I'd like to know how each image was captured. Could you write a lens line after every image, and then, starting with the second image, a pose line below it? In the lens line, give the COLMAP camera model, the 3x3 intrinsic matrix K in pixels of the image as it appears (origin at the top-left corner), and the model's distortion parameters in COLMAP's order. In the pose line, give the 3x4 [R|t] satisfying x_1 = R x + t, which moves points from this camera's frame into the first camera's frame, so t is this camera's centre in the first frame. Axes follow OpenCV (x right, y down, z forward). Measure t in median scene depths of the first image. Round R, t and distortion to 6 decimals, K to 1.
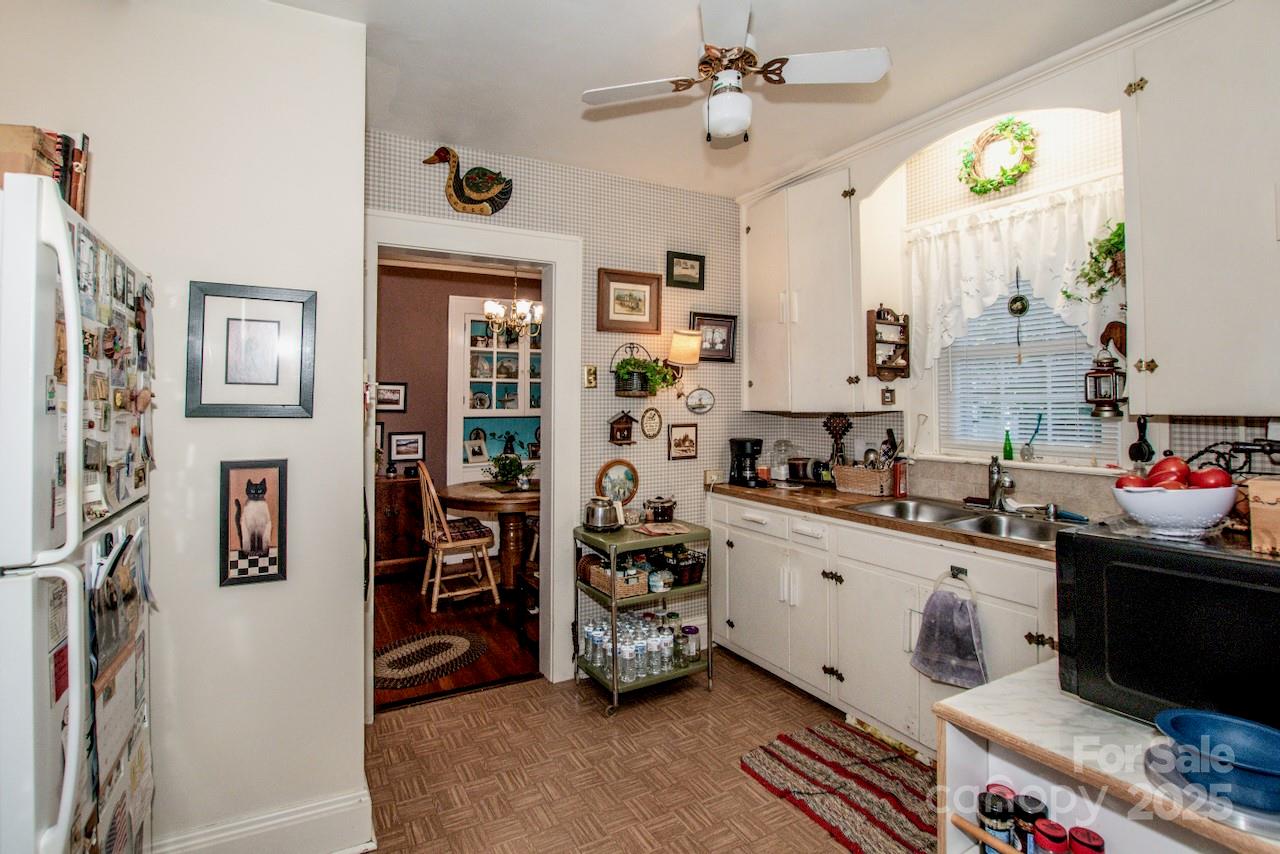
lens RADIAL K [[546.4, 0, 639.0], [0, 546.4, 400.0], [0, 0, 1]] dist [-0.000097, -0.000031]
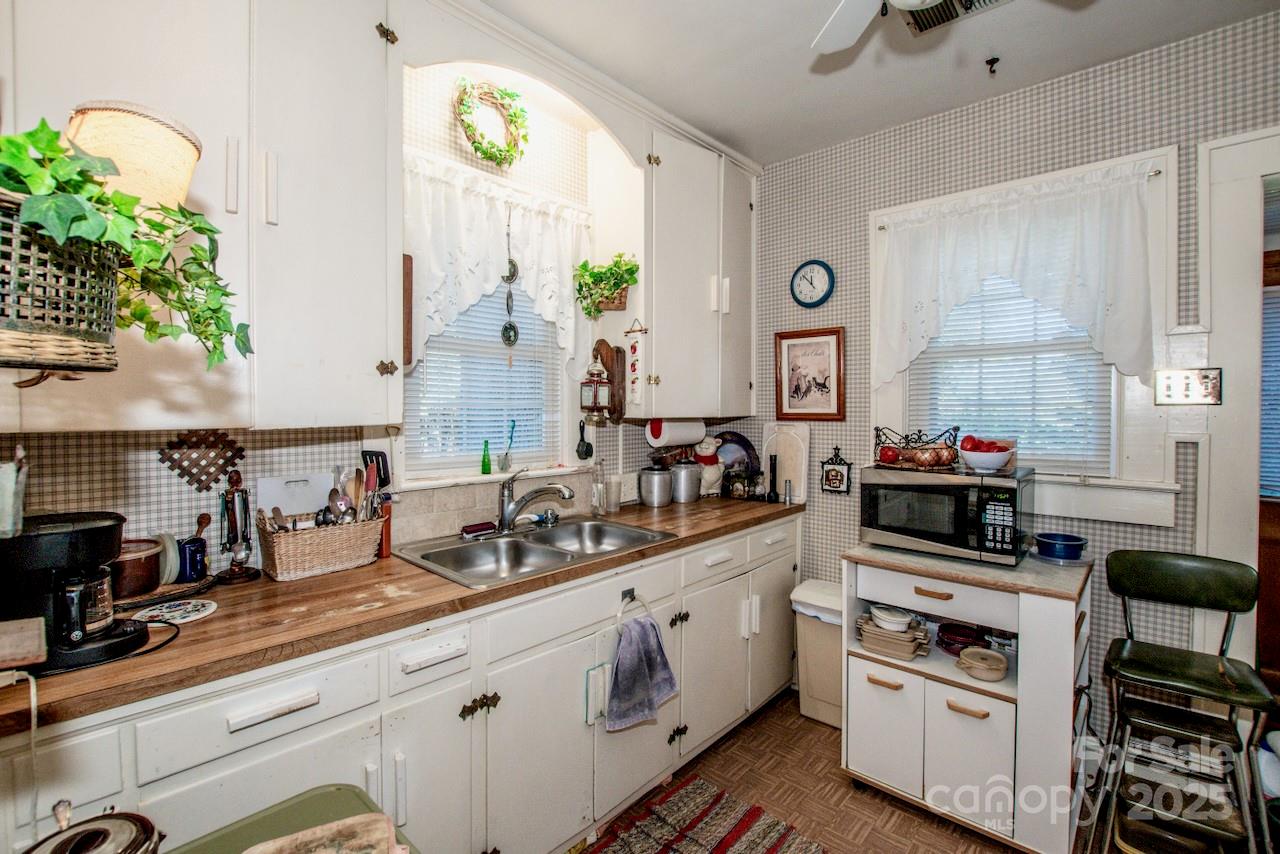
lens RADIAL K [[570.5, 0, 640.1], [0, 570.5, 418.3], [0, 0, 1]] dist [-0.000138, -0.000017]
pose [[-0.235541, -0.014432, 0.971757, -0.279698], [-0.005791, 0.999893, 0.013447, 0.006374], [-0.971847, -0.002460, -0.235599, 0.988824]]
